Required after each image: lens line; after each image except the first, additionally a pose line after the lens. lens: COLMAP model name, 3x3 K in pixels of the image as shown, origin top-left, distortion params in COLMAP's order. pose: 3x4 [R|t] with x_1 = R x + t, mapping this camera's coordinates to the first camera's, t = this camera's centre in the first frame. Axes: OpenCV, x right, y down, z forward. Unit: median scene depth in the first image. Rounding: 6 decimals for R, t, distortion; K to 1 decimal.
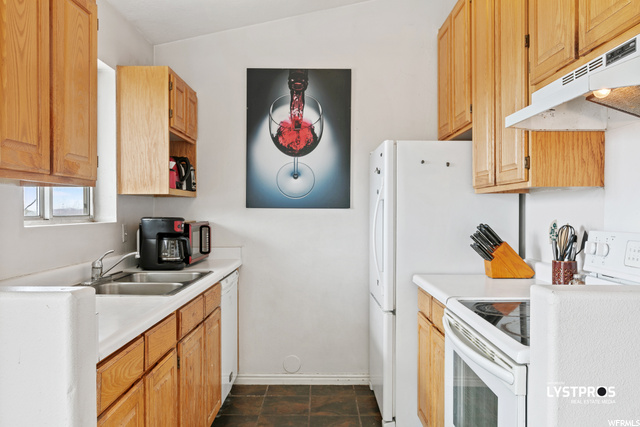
lens RADIAL K [[497.0, 0, 320.0], [0, 497.0, 213.5], [0, 0, 1]] dist [-0.000632, -0.000417]
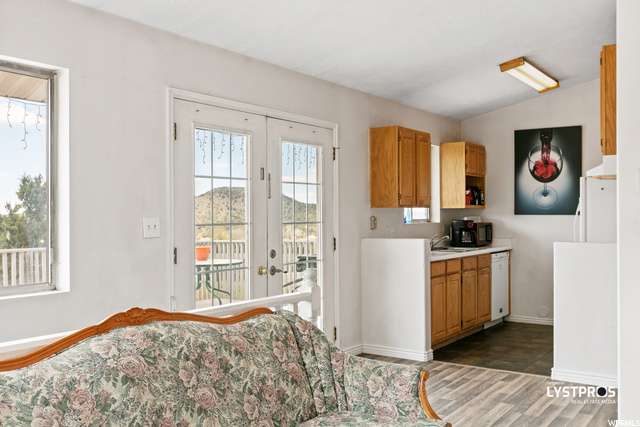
lens RADIAL K [[625.5, 0, 320.0], [0, 625.5, 213.5], [0, 0, 1]] dist [-0.011206, -0.007449]
pose [[0.825512, -0.002600, -0.564378, 0.513658], [0.001548, 0.999996, -0.002341, -0.011723], [0.564382, 0.001059, 0.825513, -1.132317]]
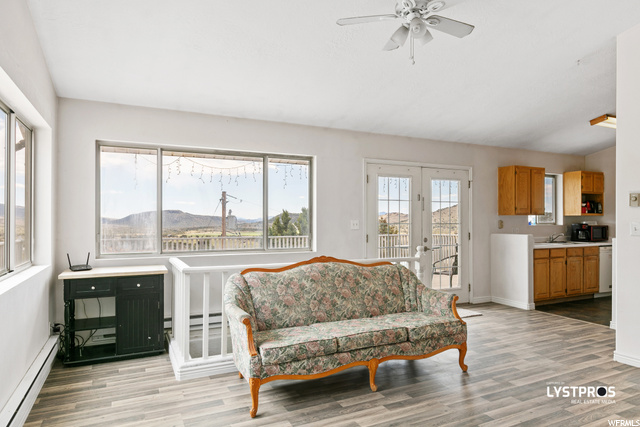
lens RADIAL K [[406.8, 0, 320.0], [0, 406.8, 213.5], [0, 0, 1]] dist [-0.000701, -0.000004]
pose [[0.442303, -0.010175, -0.896808, 0.969612], [-0.003711, 0.999906, -0.013175, -0.012030], [0.896858, 0.009156, 0.442224, -1.187137]]
